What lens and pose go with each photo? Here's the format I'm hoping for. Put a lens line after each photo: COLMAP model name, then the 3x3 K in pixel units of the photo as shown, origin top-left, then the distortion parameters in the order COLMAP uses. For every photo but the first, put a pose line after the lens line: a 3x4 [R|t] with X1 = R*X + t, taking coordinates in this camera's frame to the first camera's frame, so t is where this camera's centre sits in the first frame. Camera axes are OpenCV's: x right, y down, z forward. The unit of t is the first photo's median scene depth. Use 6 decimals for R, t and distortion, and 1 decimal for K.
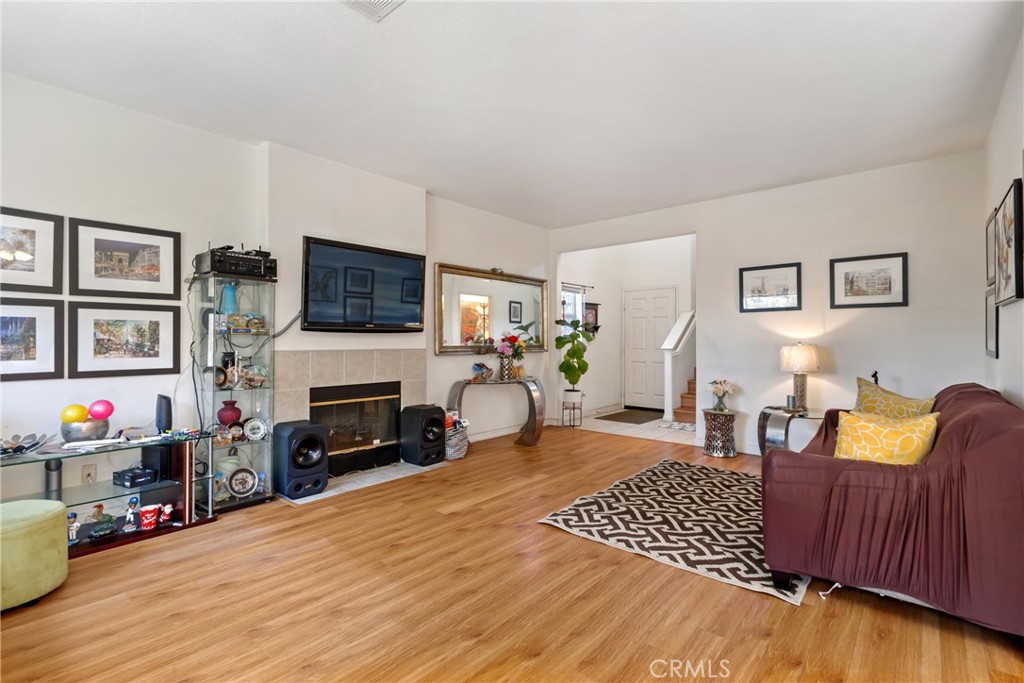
lens RADIAL K [[475.0, 0, 516.3], [0, 475.0, 332.0], [0, 0, 1]] dist [0.002214, 0.000297]
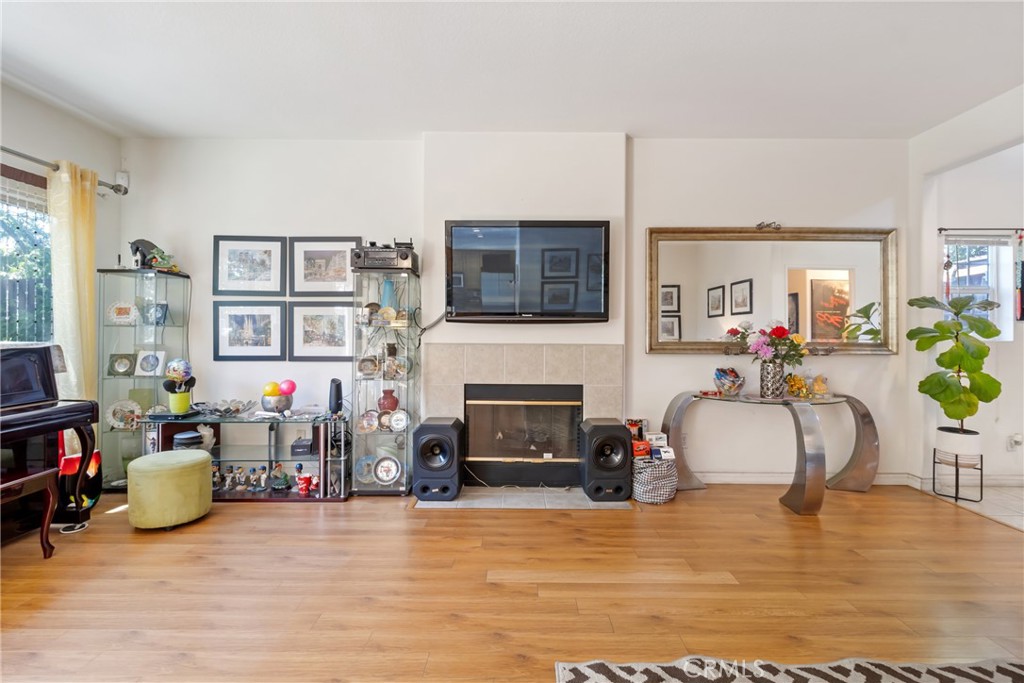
lens RADIAL K [[475.0, 0, 516.3], [0, 475.0, 332.0], [0, 0, 1]] dist [0.002214, 0.000297]
pose [[0.649634, 0.001953, -0.760245, 0.334212], [0.008244, 0.999920, 0.009614, 0.007989], [0.760202, -0.012513, 0.649566, 0.475495]]
